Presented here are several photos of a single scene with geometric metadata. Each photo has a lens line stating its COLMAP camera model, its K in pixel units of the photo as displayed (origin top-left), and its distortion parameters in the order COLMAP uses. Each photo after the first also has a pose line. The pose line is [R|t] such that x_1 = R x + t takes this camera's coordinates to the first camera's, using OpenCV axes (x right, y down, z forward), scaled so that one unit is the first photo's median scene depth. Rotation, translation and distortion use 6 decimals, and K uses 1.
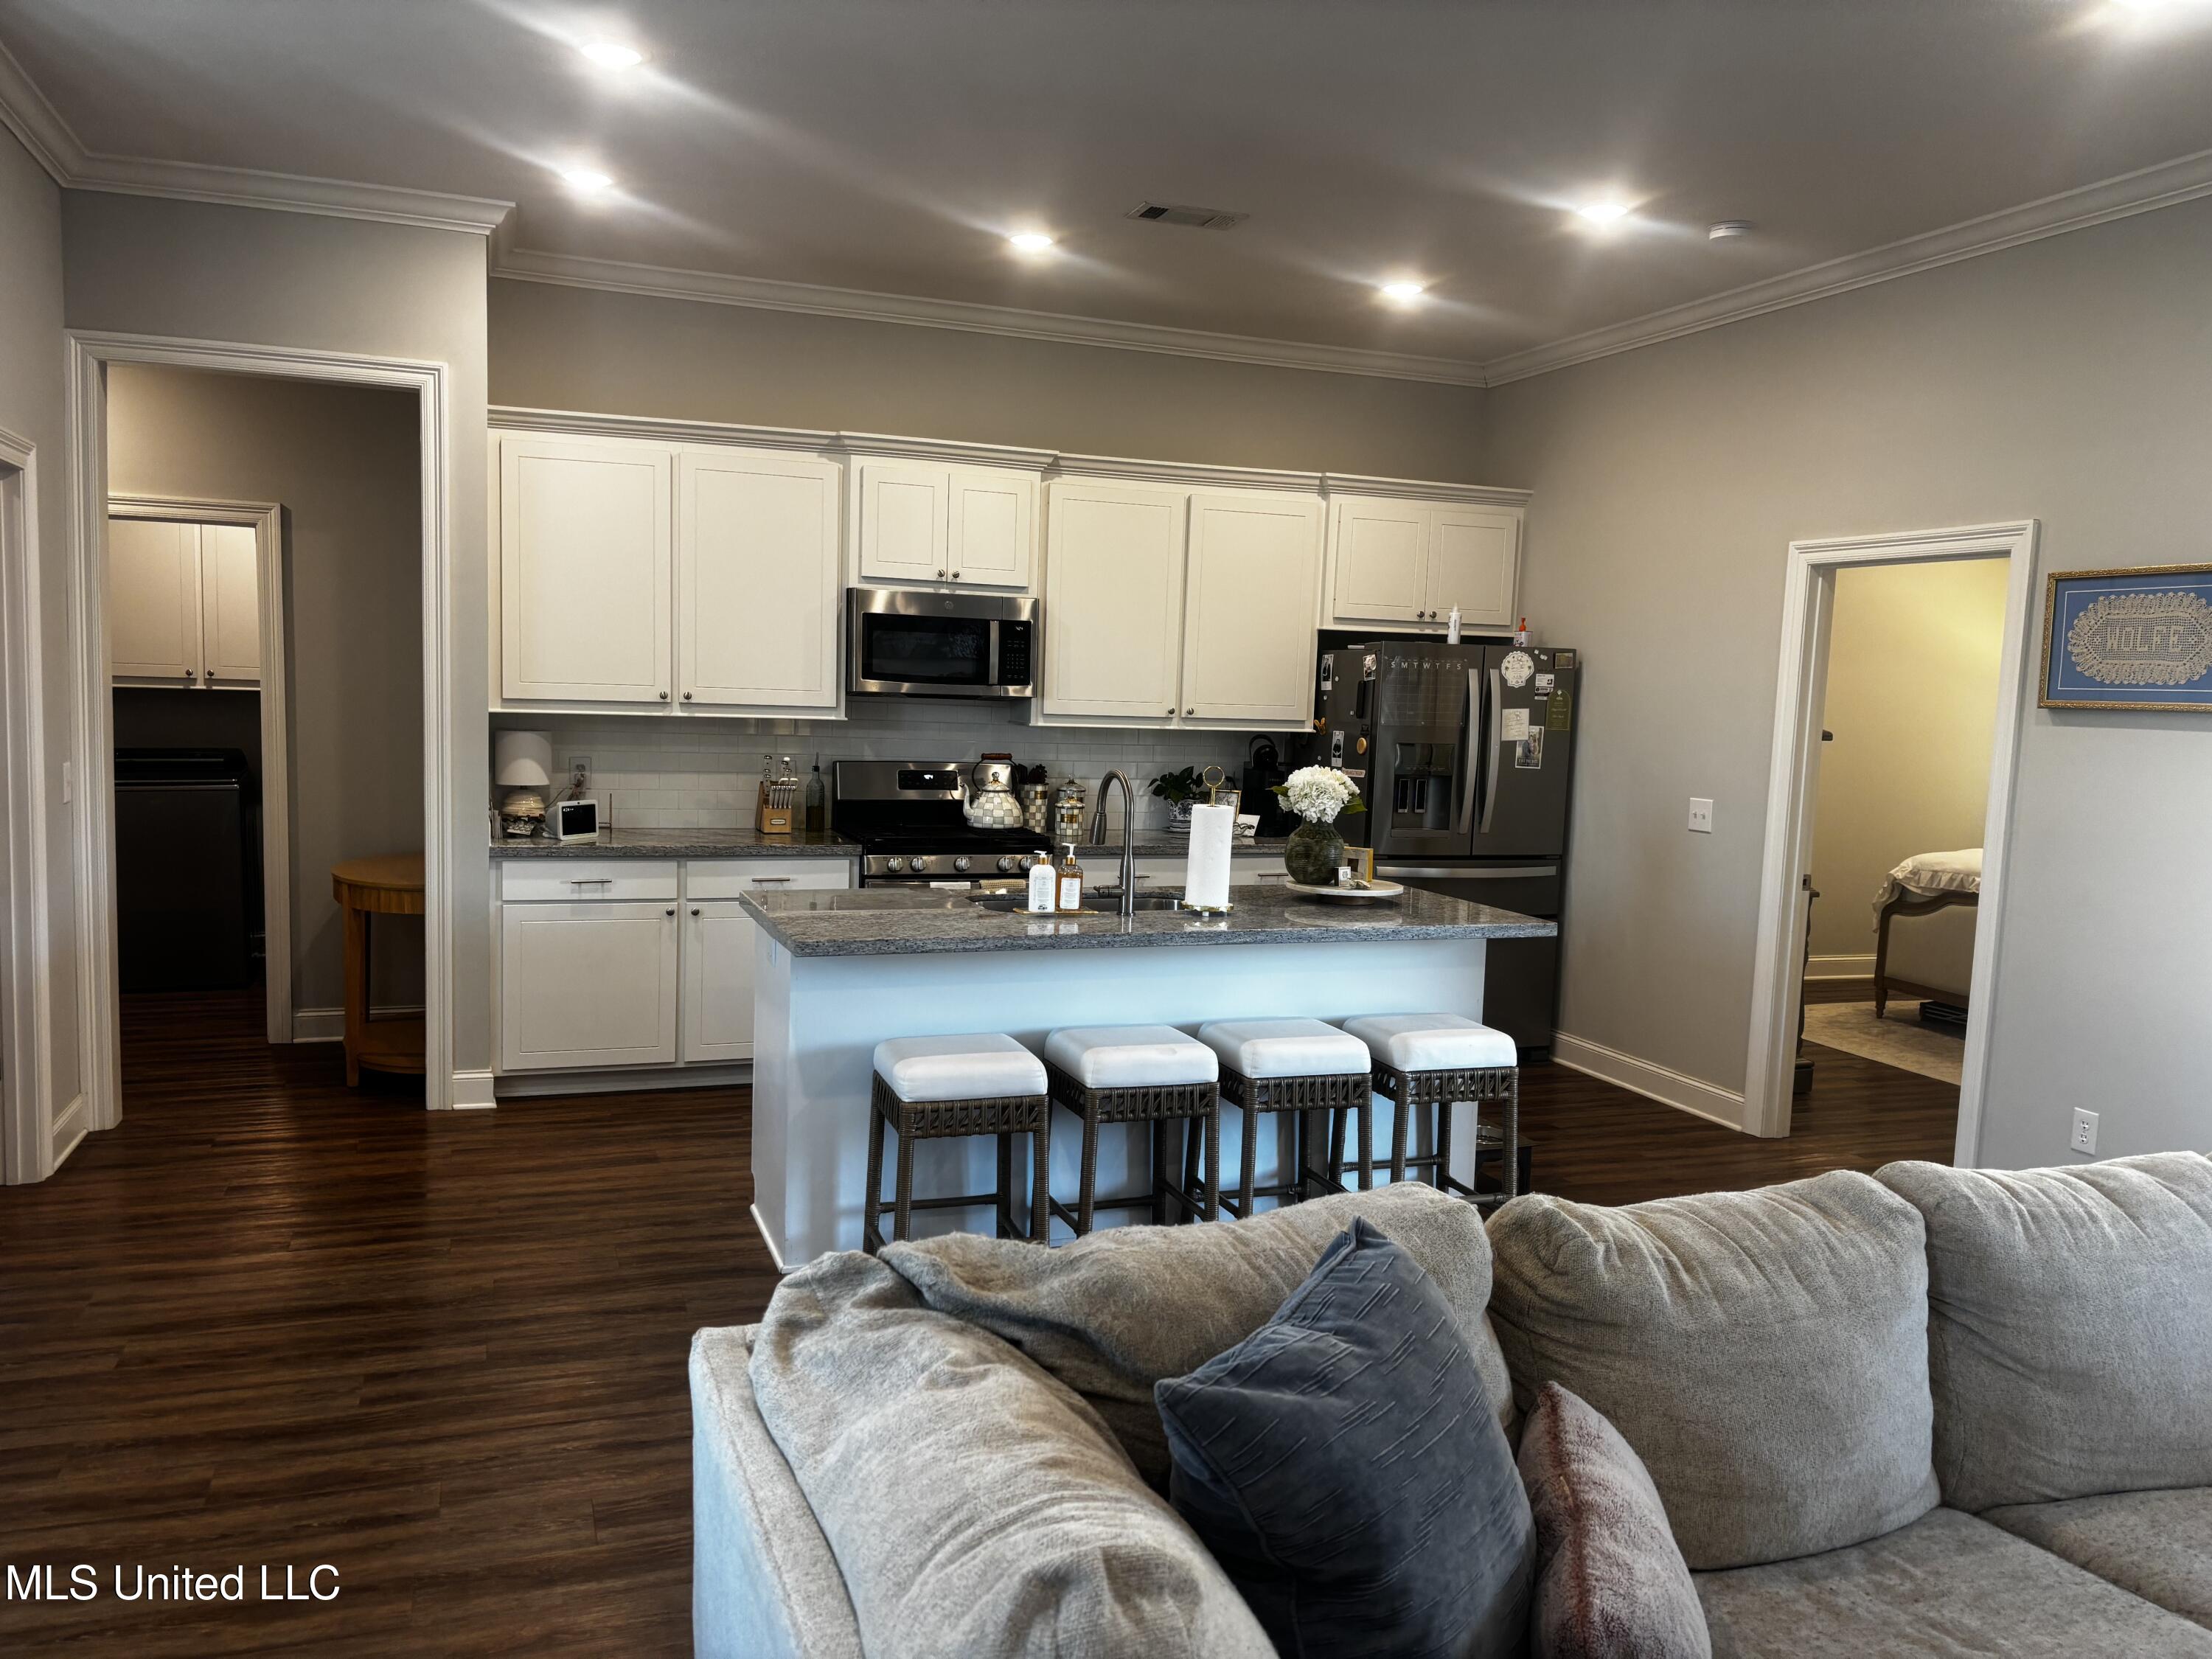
lens RADIAL K [[1661.0, 0, 1116.6], [0, 1661.0, 844.9], [0, 0, 1]] dist [0.038236, -0.019741]
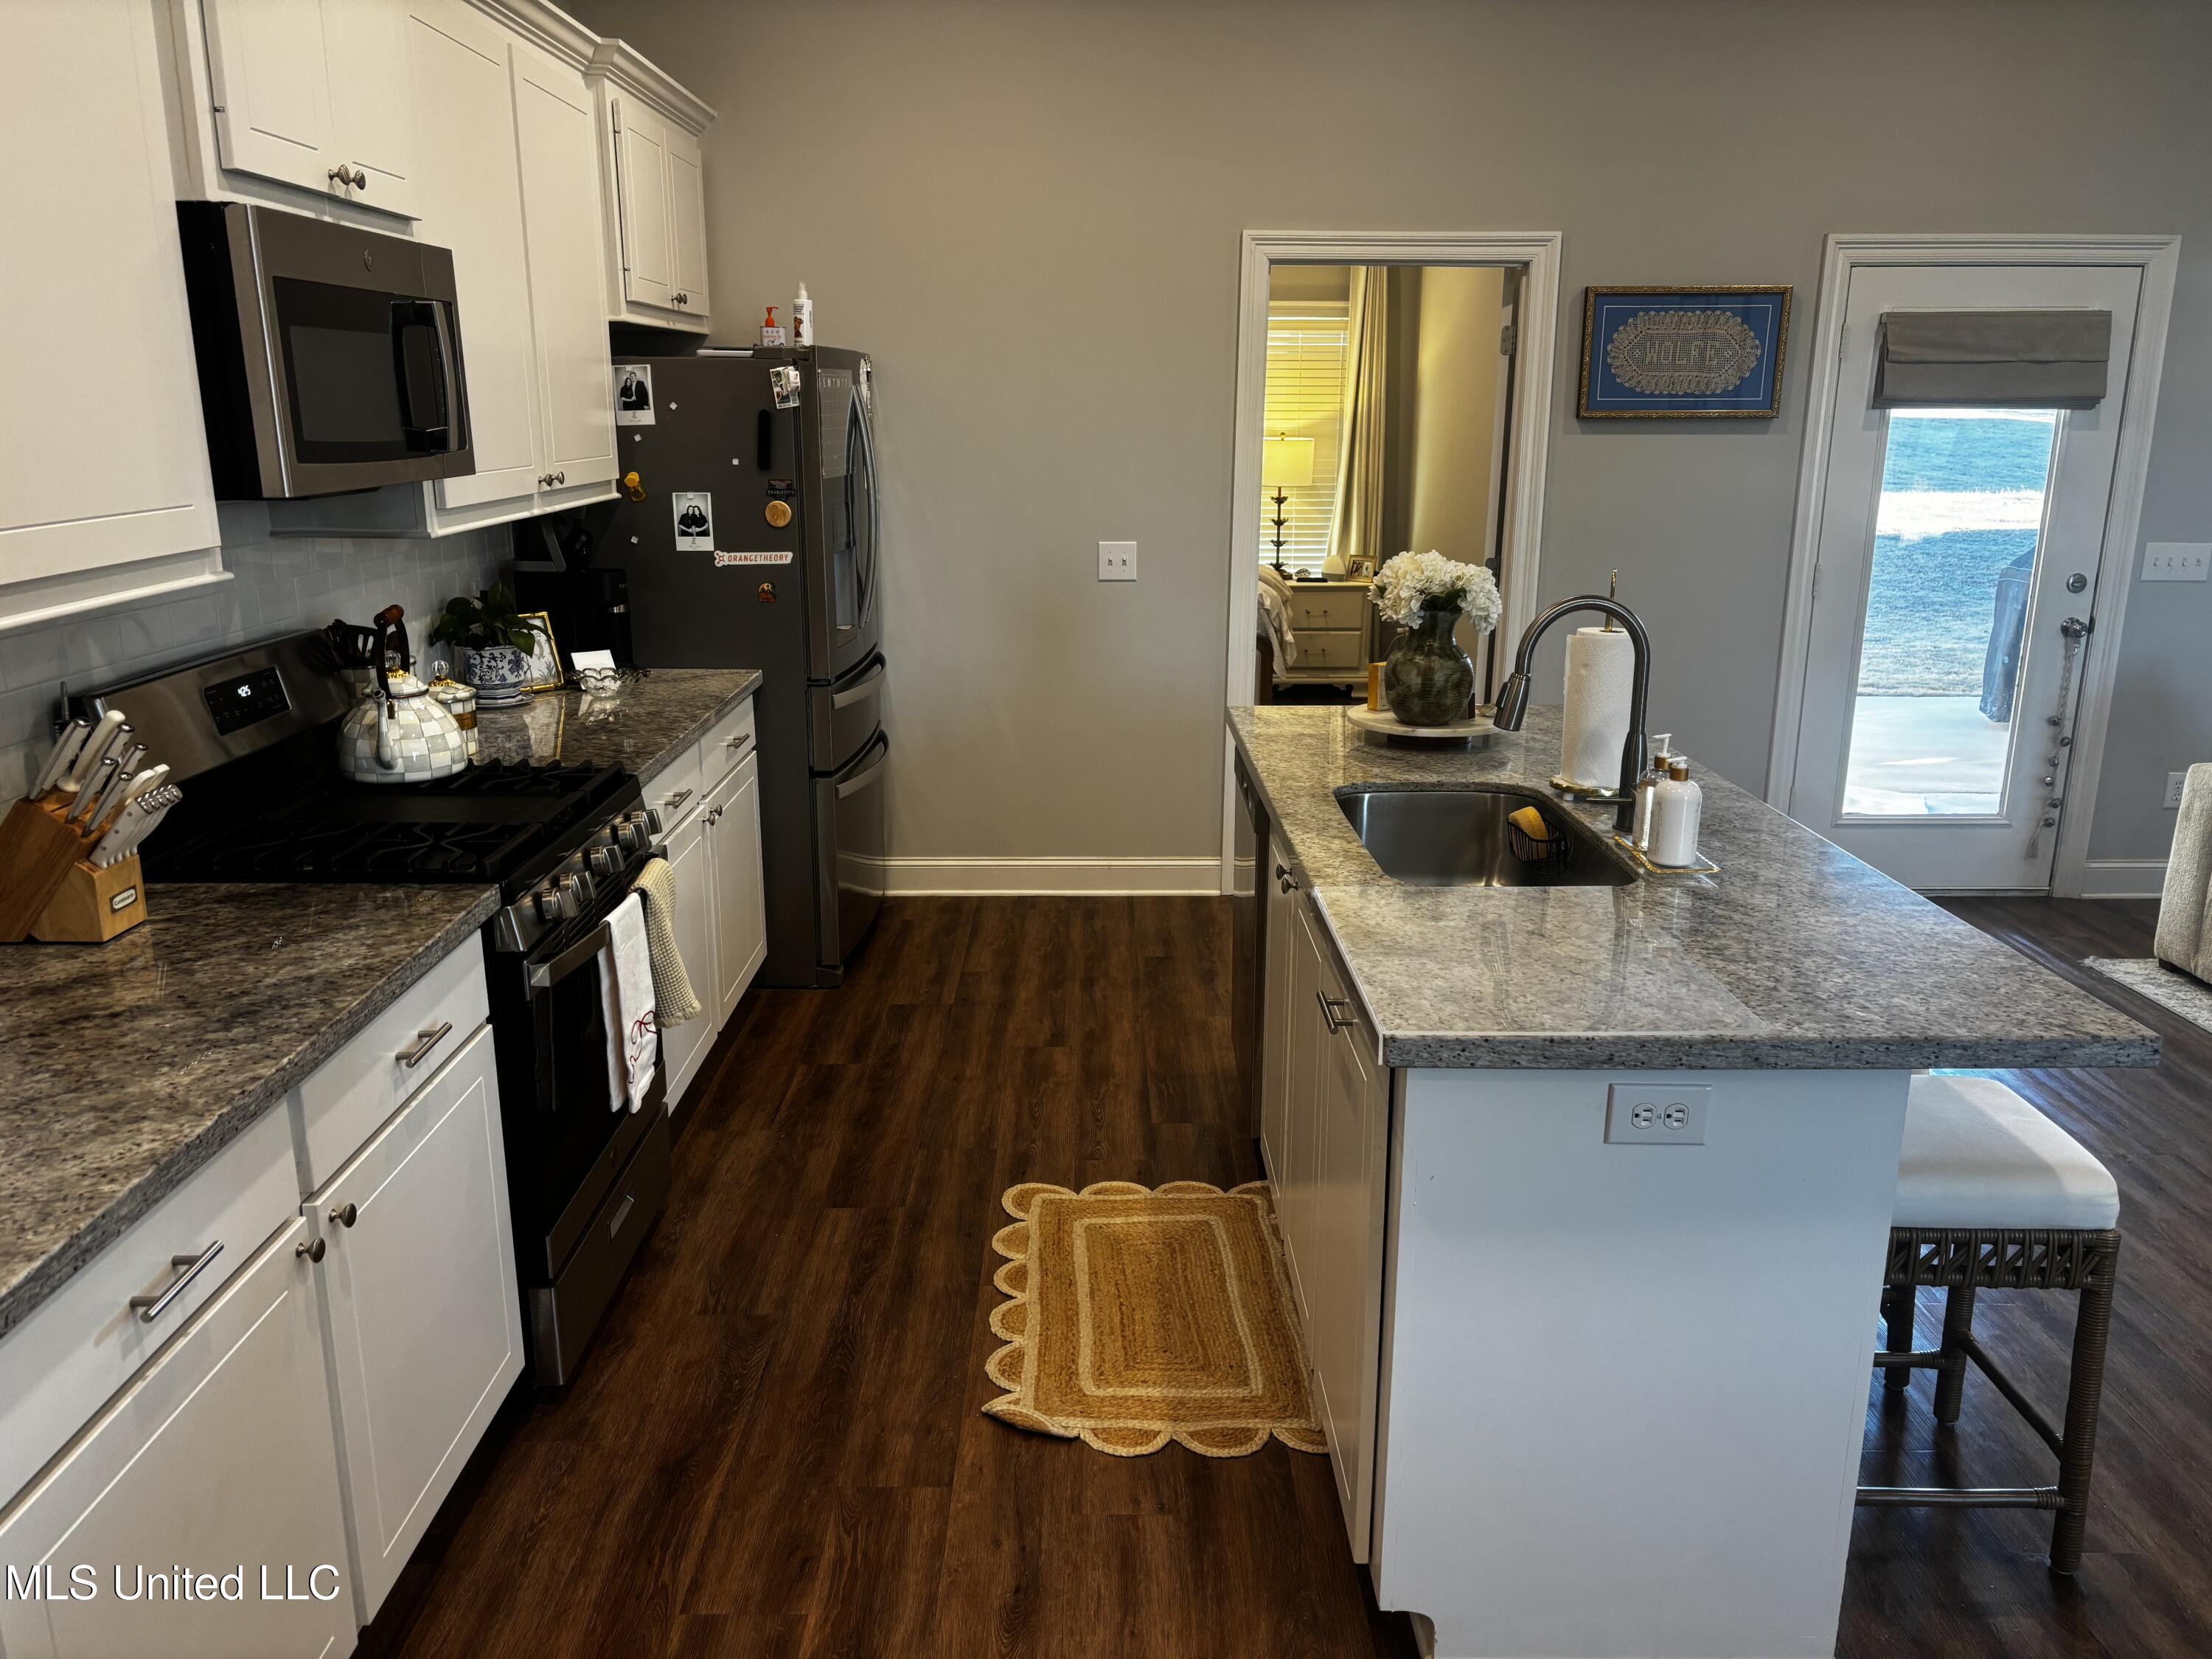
lens RADIAL K [[1661.0, 0, 1112.2], [0, 1661.0, 844.4], [0, 0, 1]] dist [0.038236, -0.019741]
pose [[0.330818, -0.273837, 0.903090, -0.608877], [0.101014, 0.961751, 0.254621, -0.125453], [-0.938273, 0.006991, 0.345826, 0.940867]]
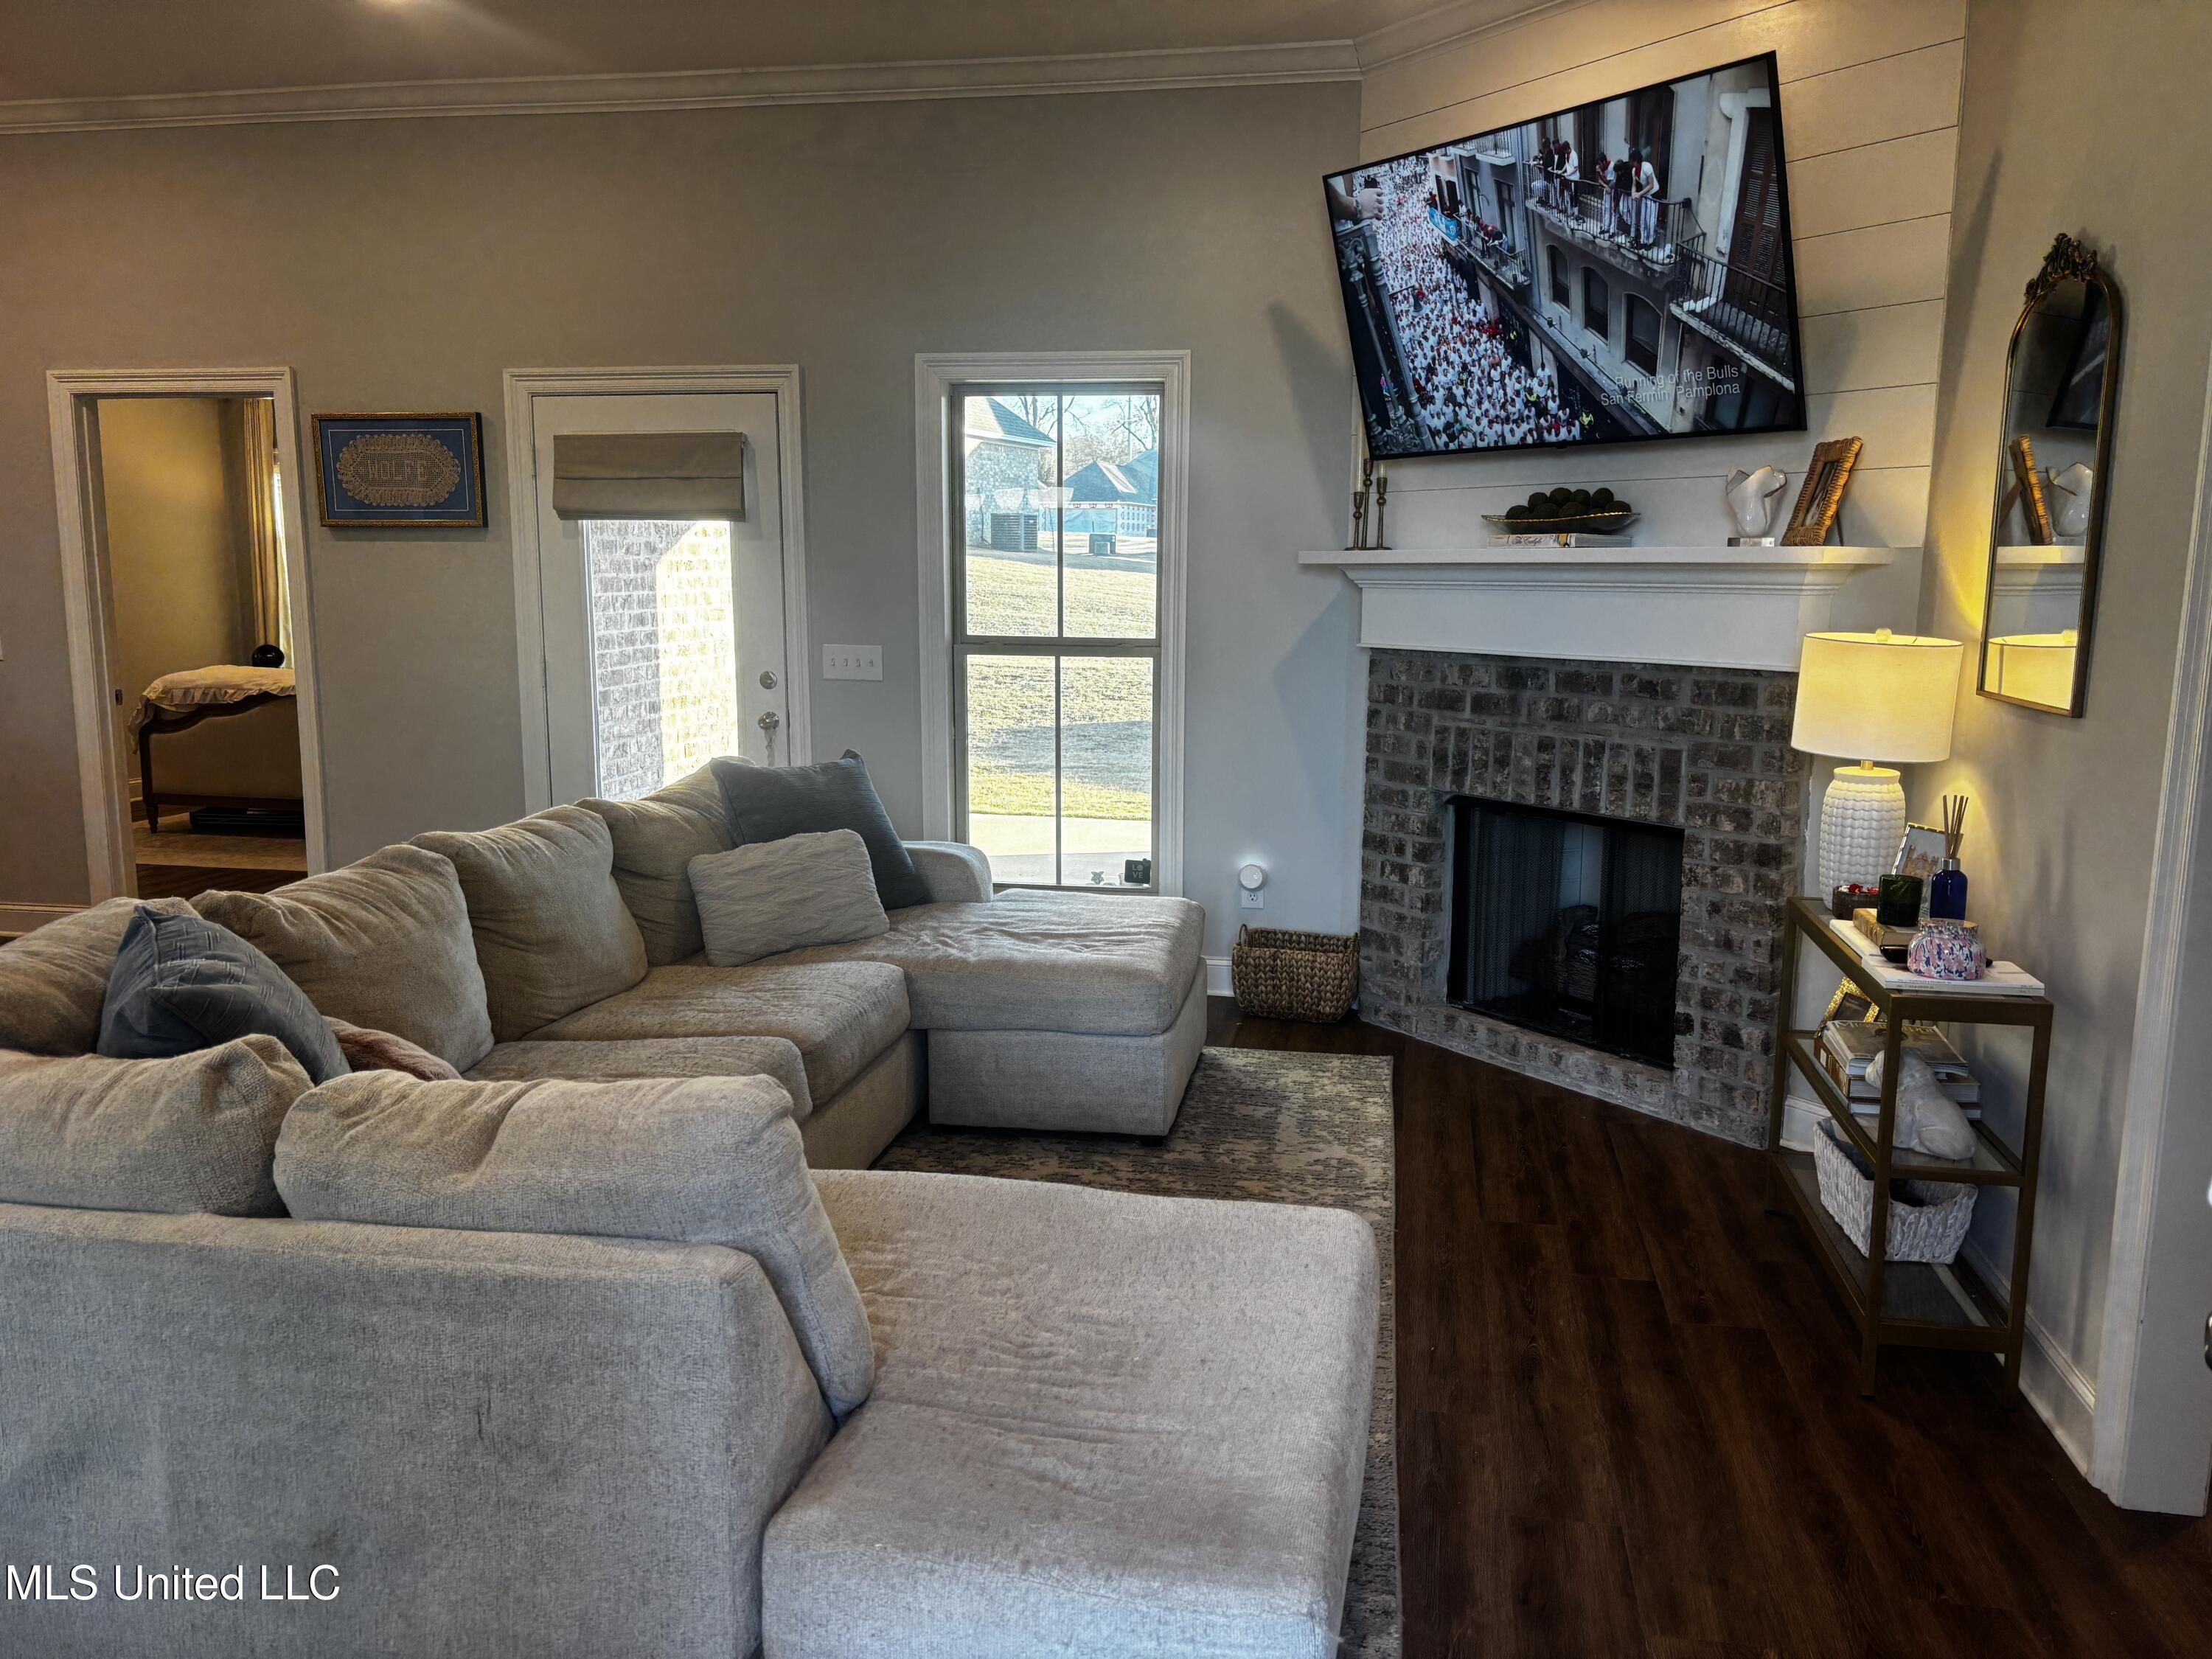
lens RADIAL K [[1661.0, 0, 1112.4], [0, 1661.0, 817.1], [0, 0, 1]] dist [0.038236, -0.019741]
pose [[0.510912, -0.162352, 0.844163, -0.226454], [0.098288, 0.986596, 0.130259, 0.025651], [-0.853996, 0.016420, 0.520021, -0.125685]]
